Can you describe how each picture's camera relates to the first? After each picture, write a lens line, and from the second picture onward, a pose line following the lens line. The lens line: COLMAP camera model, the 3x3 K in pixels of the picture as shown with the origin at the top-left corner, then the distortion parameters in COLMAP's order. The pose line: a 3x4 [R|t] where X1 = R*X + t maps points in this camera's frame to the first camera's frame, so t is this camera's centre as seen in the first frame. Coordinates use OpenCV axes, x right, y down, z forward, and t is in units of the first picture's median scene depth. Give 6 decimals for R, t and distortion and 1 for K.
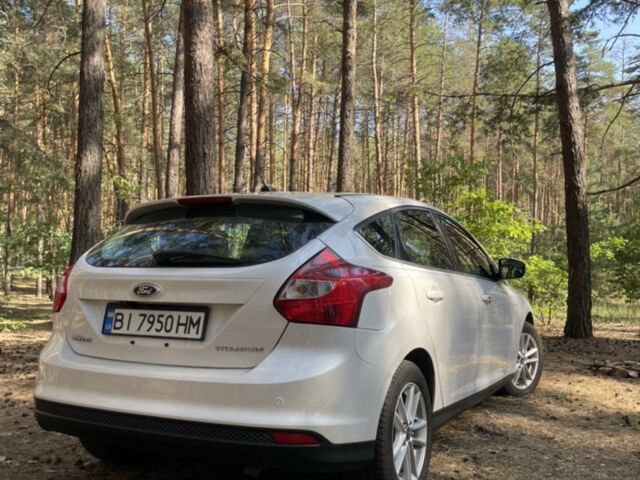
lens RADIAL K [[666.6, 0, 320.0], [0, 666.6, 240.0], [0, 0, 1]] dist [-0.019883, -0.009911]
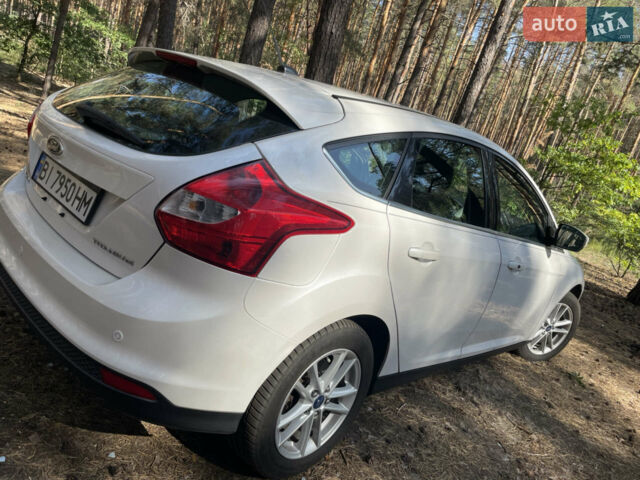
lens RADIAL K [[469.6, 0, 320.0], [0, 469.6, 240.0], [0, 0, 1]] dist [0.028683, -0.004142]
pose [[0.912900, 0.332091, -0.237339, 0.219886], [-0.263110, 0.923284, 0.279855, -0.068232], [0.312069, -0.193033, 0.930243, 0.517307]]
